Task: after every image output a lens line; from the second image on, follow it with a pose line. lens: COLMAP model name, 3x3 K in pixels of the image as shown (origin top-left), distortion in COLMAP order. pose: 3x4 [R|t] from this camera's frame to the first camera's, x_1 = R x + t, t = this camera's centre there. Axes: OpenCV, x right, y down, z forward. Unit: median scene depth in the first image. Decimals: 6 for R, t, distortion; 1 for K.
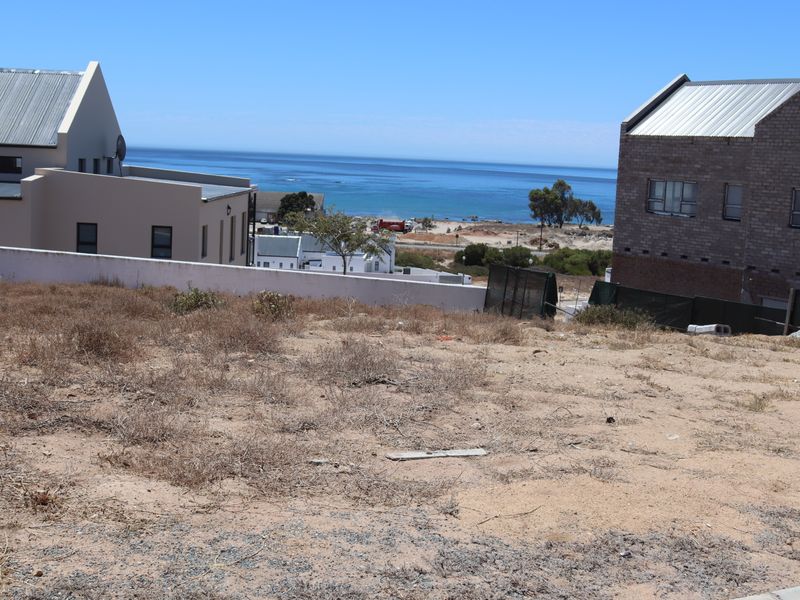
lens RADIAL K [[1027.3, 0, 400.0], [0, 1027.3, 300.0], [0, 0, 1]] dist [-0.041873, 0.040526]
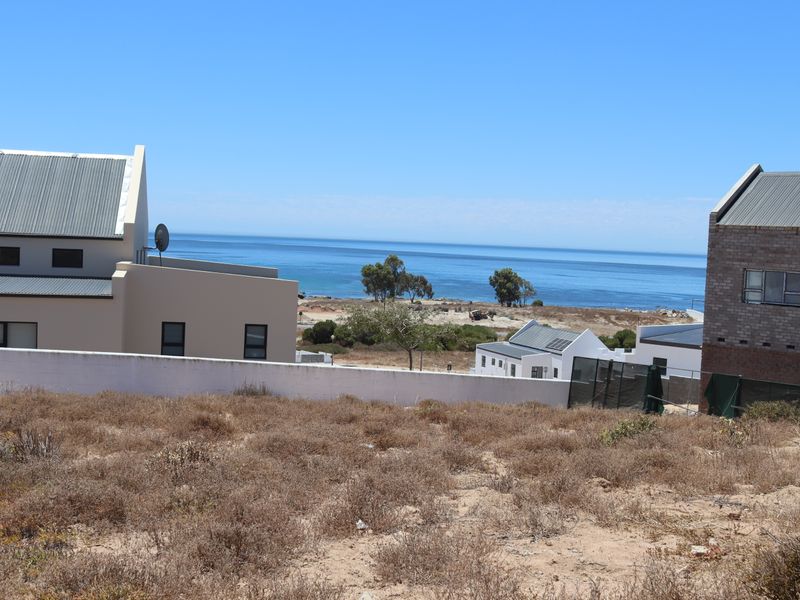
lens RADIAL K [[1027.3, 0, 400.0], [0, 1027.3, 300.0], [0, 0, 1]] dist [-0.041873, 0.040526]
pose [[0.988460, -0.012642, 0.150952, -0.239162], [0.023913, 0.997039, -0.073086, -0.023060], [-0.149581, 0.075853, 0.985836, 0.068859]]
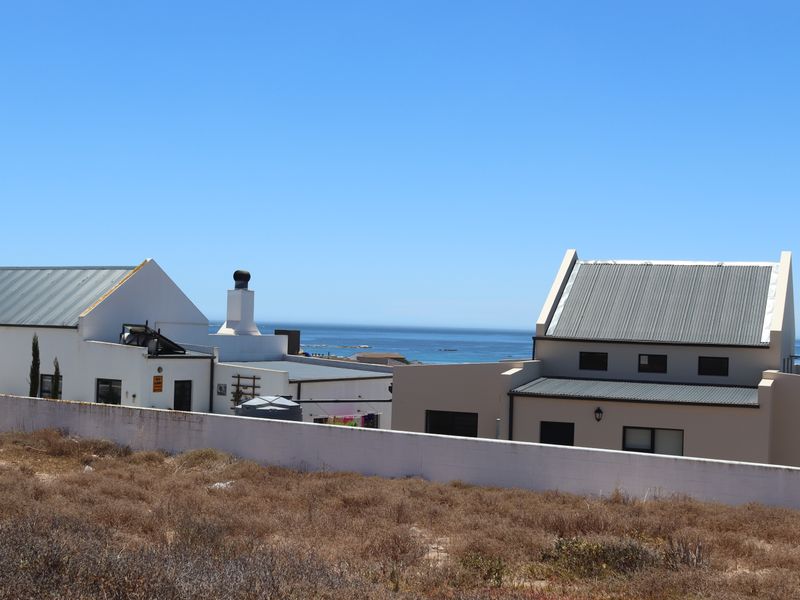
lens RADIAL K [[1027.3, 0, 400.0], [0, 1027.3, 300.0], [0, 0, 1]] dist [-0.041873, 0.040526]
pose [[0.948418, -0.017241, -0.316553, -0.357348], [-0.038357, 0.984944, -0.168567, -0.027104], [0.314693, 0.172014, 0.933477, 0.060489]]
